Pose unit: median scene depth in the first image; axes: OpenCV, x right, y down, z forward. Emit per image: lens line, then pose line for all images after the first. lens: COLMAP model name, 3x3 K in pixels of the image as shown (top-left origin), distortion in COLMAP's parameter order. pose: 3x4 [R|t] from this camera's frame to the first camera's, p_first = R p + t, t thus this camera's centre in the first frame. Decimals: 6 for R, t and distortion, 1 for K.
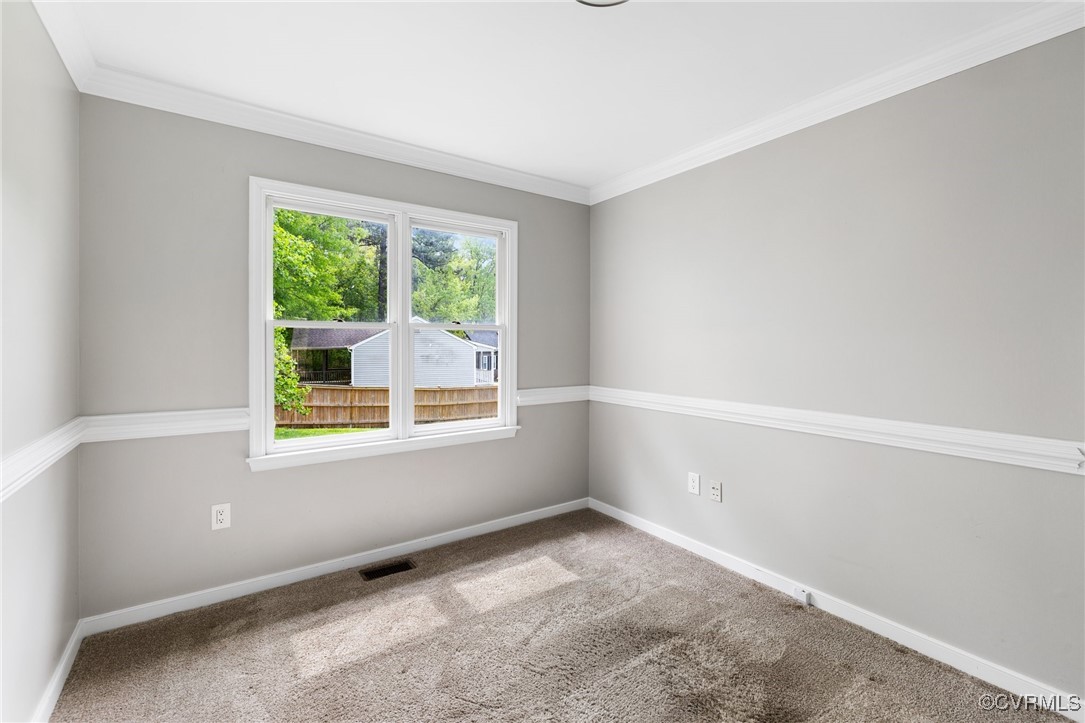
lens RADIAL K [[465.3, 0, 518.0], [0, 465.3, 356.4], [0, 0, 1]] dist [0.000193, 0.000002]
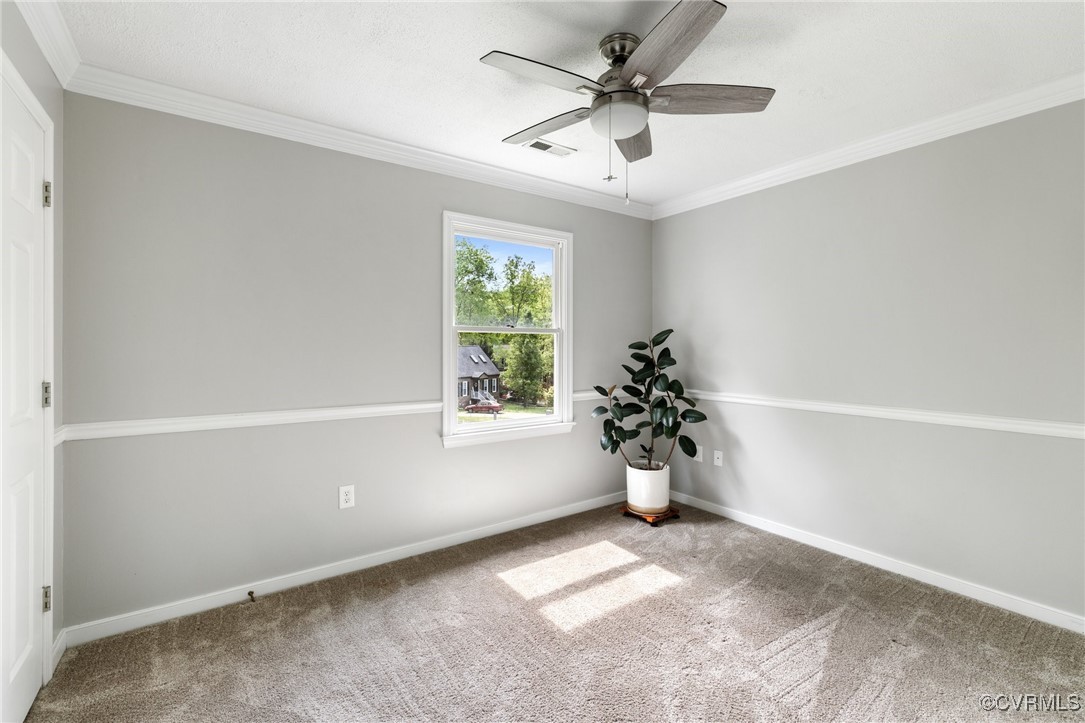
lens RADIAL K [[465.3, 0, 518.0], [0, 465.3, 356.4], [0, 0, 1]] dist [0.000193, 0.000002]
pose [[0.999975, 0.001507, -0.006869, -0.157128], [-0.001544, 0.999984, -0.005393, 0.004163], [0.006861, 0.005403, 0.999962, -0.103075]]
